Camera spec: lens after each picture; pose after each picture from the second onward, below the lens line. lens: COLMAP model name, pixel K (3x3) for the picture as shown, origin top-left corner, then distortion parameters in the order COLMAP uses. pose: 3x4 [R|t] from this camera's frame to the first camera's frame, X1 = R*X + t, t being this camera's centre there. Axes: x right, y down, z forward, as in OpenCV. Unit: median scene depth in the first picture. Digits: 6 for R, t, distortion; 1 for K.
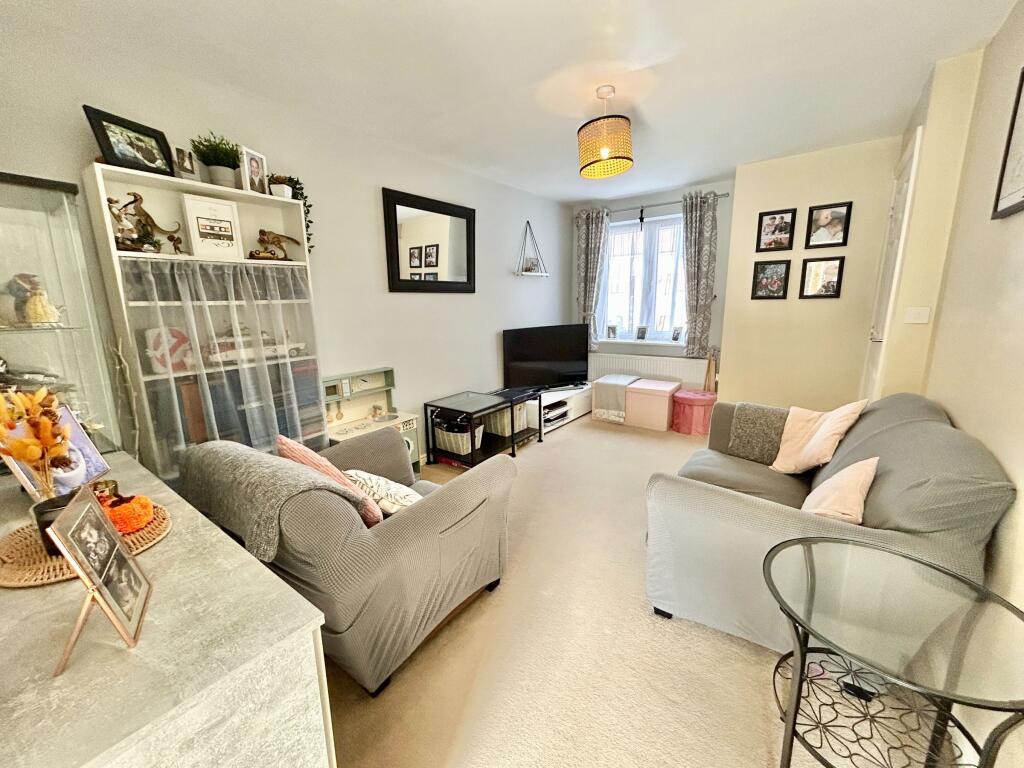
lens RADIAL K [[411.3, 0, 513.3], [0, 411.3, 386.4], [0, 0, 1]] dist [-0.000207, 0.000271]
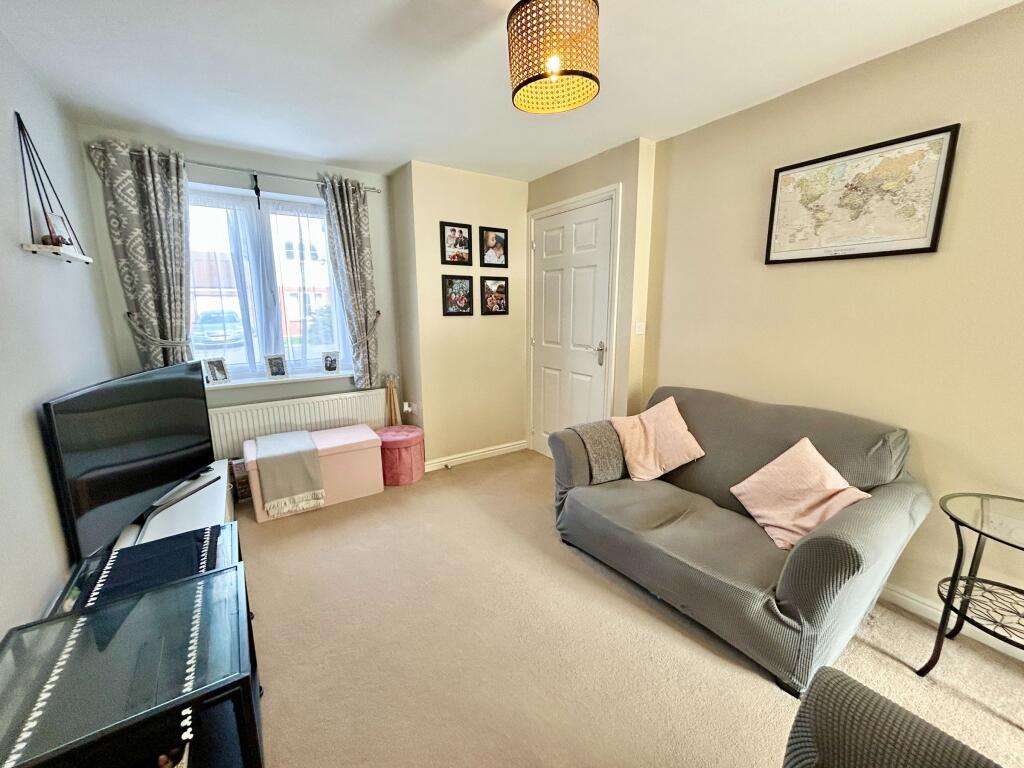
lens RADIAL K [[411.3, 0, 513.3], [0, 411.3, 386.4], [0, 0, 1]] dist [-0.000207, 0.000271]
pose [[0.331641, -0.164721, 0.928914, -0.250868], [0.192221, 0.975782, 0.104405, -0.128281], [-0.923615, 0.143931, 0.355272, 0.573920]]
